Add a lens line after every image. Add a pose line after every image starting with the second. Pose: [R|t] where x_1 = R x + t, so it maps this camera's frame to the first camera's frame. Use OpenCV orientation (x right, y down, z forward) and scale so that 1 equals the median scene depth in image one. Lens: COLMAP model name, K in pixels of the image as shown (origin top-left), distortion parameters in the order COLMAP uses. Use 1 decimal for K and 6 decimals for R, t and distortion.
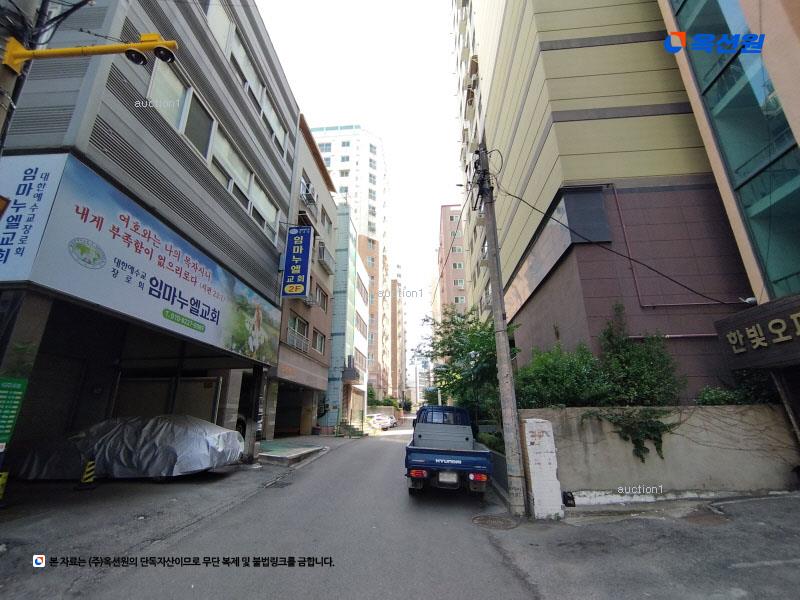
lens RADIAL K [[367.1, 0, 400.0], [0, 367.1, 300.0], [0, 0, 1]] dist [0.002552, 0.000268]
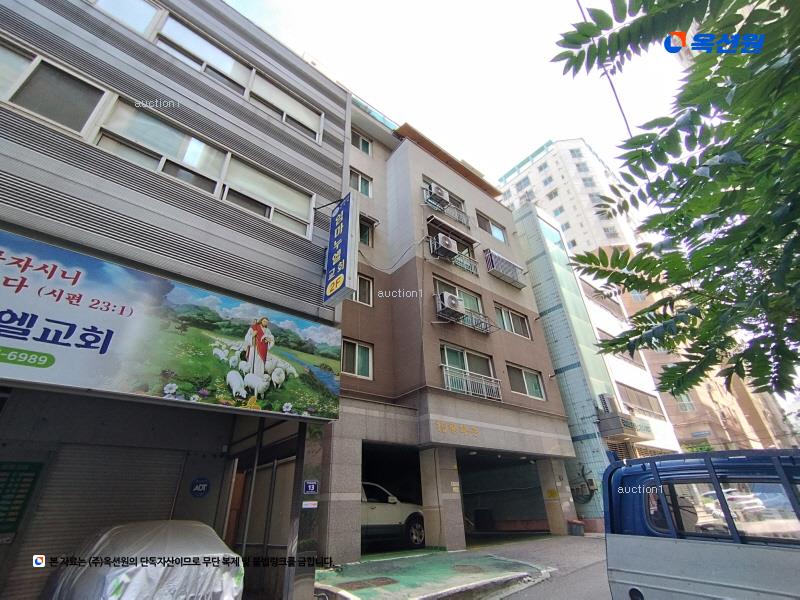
lens RADIAL K [[367.1, 0, 400.0], [0, 367.1, 300.0], [0, 0, 1]] dist [0.002552, 0.000268]
pose [[0.698481, -0.381111, -0.605705, 0.145922], [0.258920, 0.923640, -0.282577, 0.191984], [0.667147, 0.040545, 0.743822, 0.616719]]
